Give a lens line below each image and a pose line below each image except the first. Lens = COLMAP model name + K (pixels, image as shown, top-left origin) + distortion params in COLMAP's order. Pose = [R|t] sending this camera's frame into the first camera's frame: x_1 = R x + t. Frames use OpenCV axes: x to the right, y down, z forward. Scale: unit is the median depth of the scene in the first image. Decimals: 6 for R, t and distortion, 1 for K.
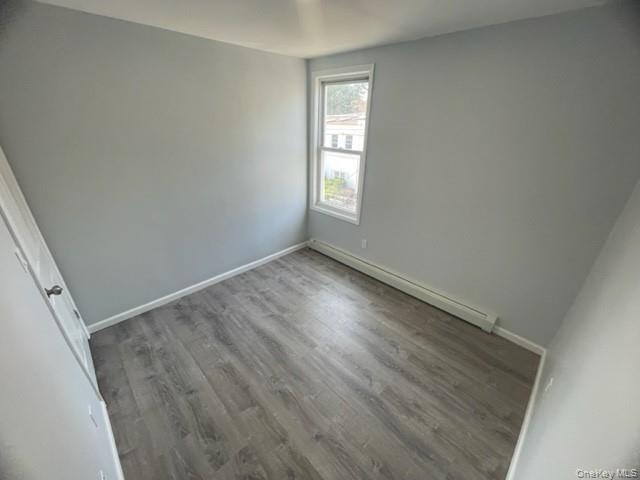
lens RADIAL K [[259.0, 0, 316.6], [0, 259.0, 239.9], [0, 0, 1]] dist [-0.001050, 0.001312]
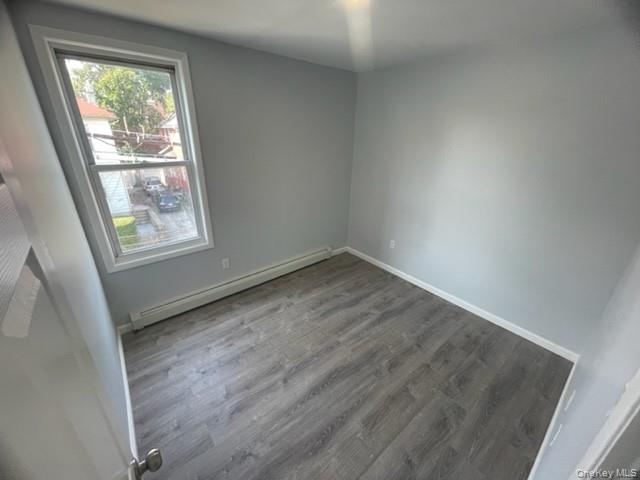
lens RADIAL K [[259.0, 0, 318.3], [0, 259.0, 242.0], [0, 0, 1]] dist [-0.001050, 0.001312]
pose [[0.098064, -0.403944, 0.909512, -0.794208], [0.409583, 0.849308, 0.333044, -0.302483], [-0.906987, 0.339861, 0.248735, 0.678760]]
